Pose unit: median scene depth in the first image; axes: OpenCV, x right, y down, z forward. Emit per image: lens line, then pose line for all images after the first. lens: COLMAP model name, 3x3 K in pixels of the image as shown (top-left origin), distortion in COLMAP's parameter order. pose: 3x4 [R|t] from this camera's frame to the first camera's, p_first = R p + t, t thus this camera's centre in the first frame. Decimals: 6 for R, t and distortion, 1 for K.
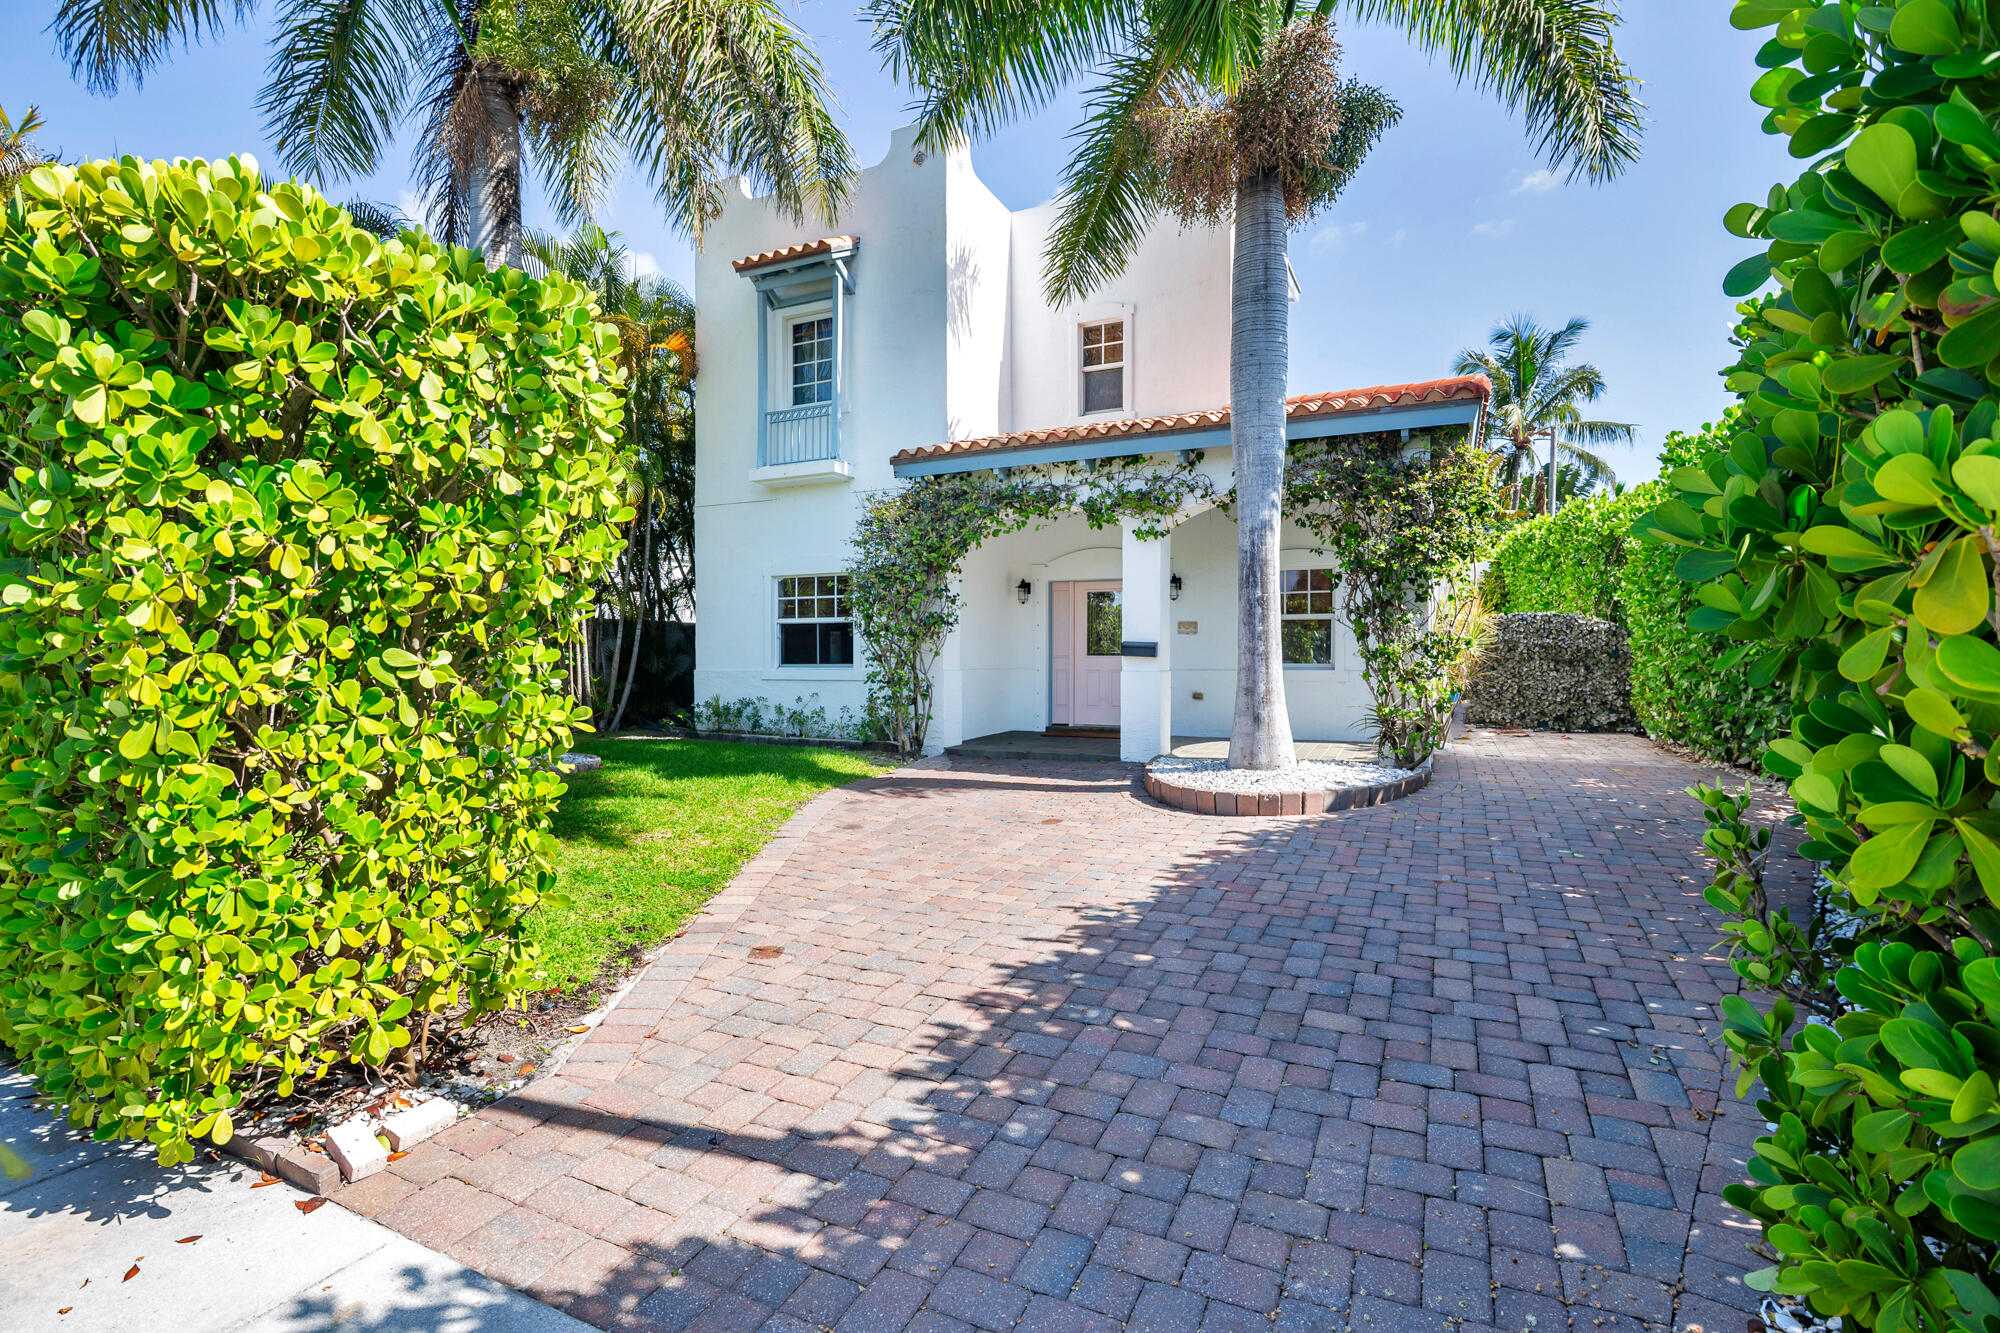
lens RADIAL K [[914.3, 0, 1002.5], [0, 914.3, 669.8], [0, 0, 1]] dist [-0.002333, -0.001042]
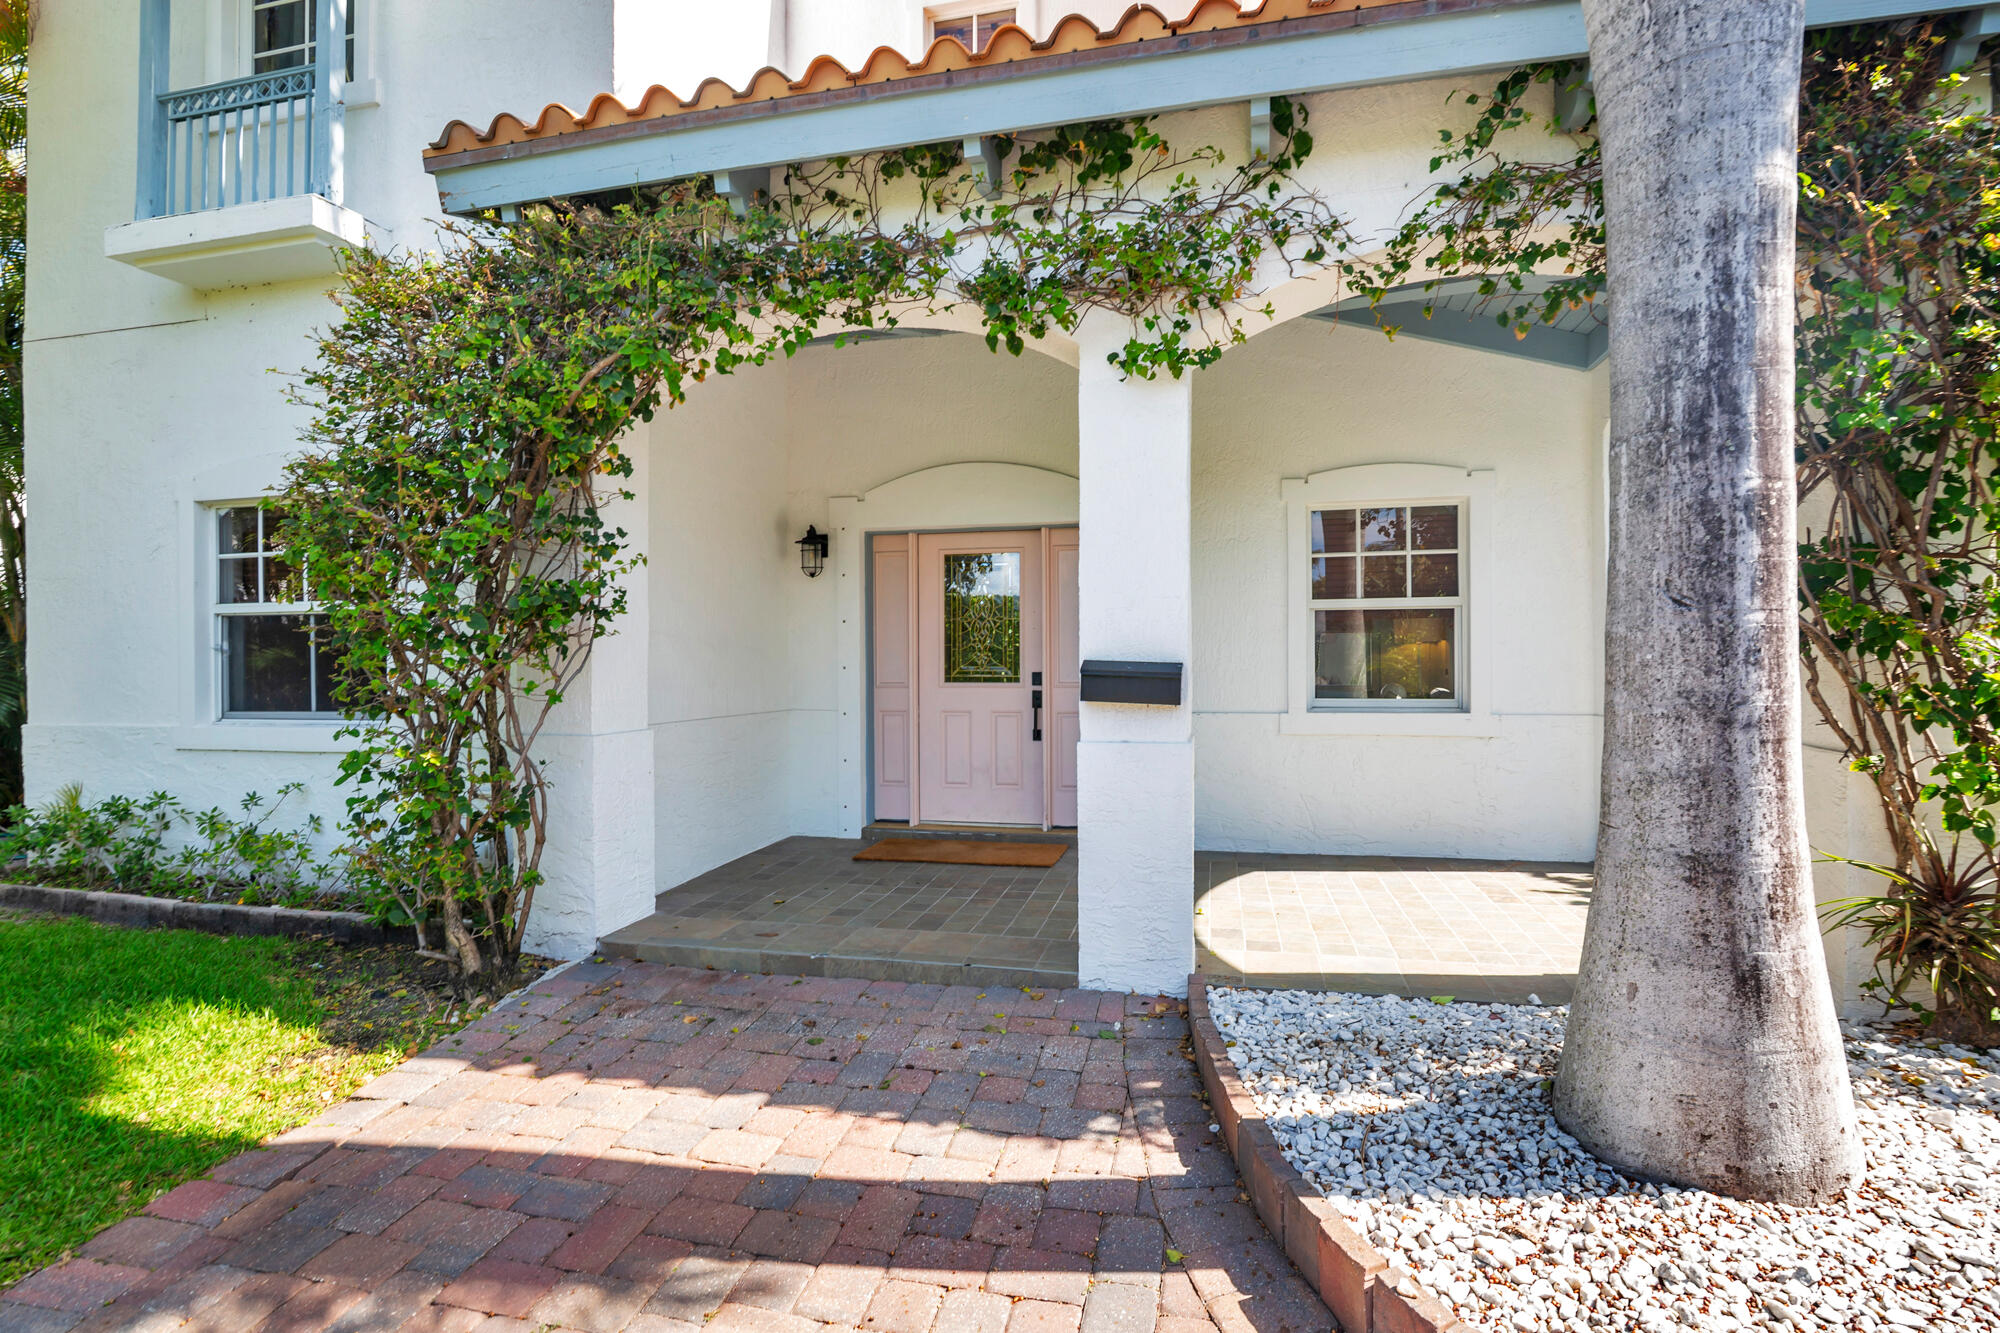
lens RADIAL K [[914.3, 0, 1013.3], [0, 914.3, 669.4], [0, 0, 1]] dist [-0.002333, -0.001042]
pose [[0.974592, -0.008903, 0.223809, 0.021415], [0.009769, 0.999948, -0.002760, -0.025176], [-0.223773, 0.004876, 0.974629, 0.616218]]
